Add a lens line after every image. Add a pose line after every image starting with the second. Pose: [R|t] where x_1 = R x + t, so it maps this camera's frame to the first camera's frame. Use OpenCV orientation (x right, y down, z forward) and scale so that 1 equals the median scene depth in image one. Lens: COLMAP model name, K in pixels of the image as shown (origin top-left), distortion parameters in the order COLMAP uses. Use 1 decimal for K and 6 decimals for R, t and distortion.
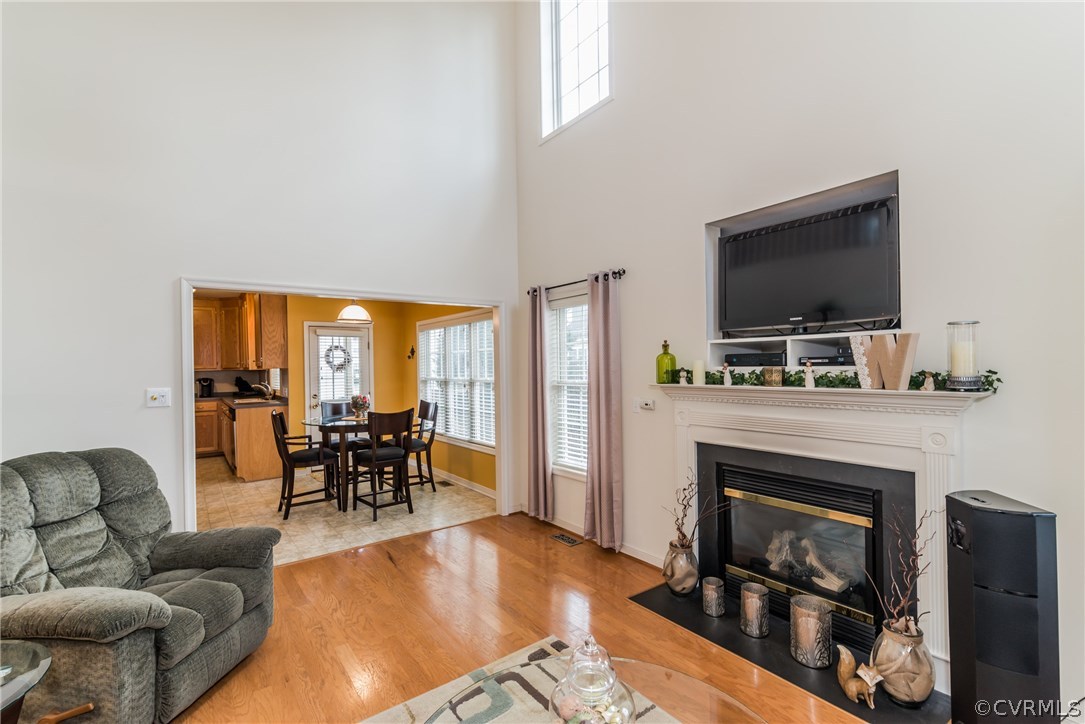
lens RADIAL K [[487.6, 0, 541.2], [0, 487.6, 367.6], [0, 0, 1]] dist [0.000642, -0.000076]
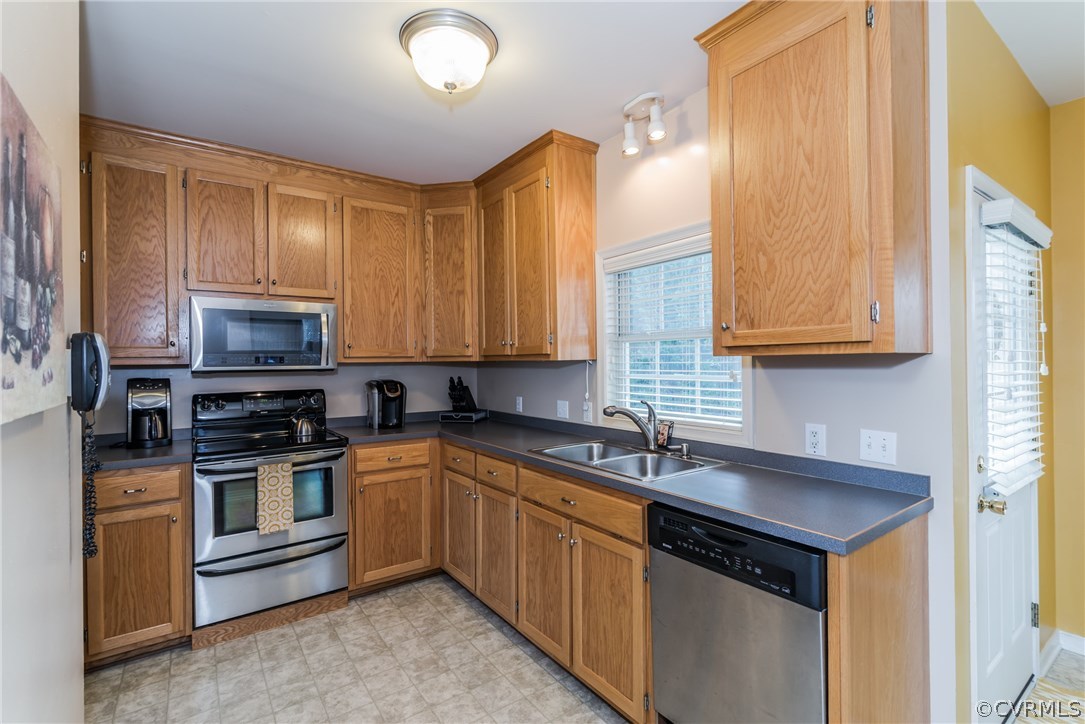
lens RADIAL K [[522.4, 0, 540.2], [0, 522.4, 355.7], [0, 0, 1]] dist [0.013592, 0.000365]
pose [[0.998889, 0.006189, -0.046718, -0.661760], [-0.006920, 0.999856, -0.015508, 0.008018], [0.046616, 0.015814, 0.998788, 0.694428]]
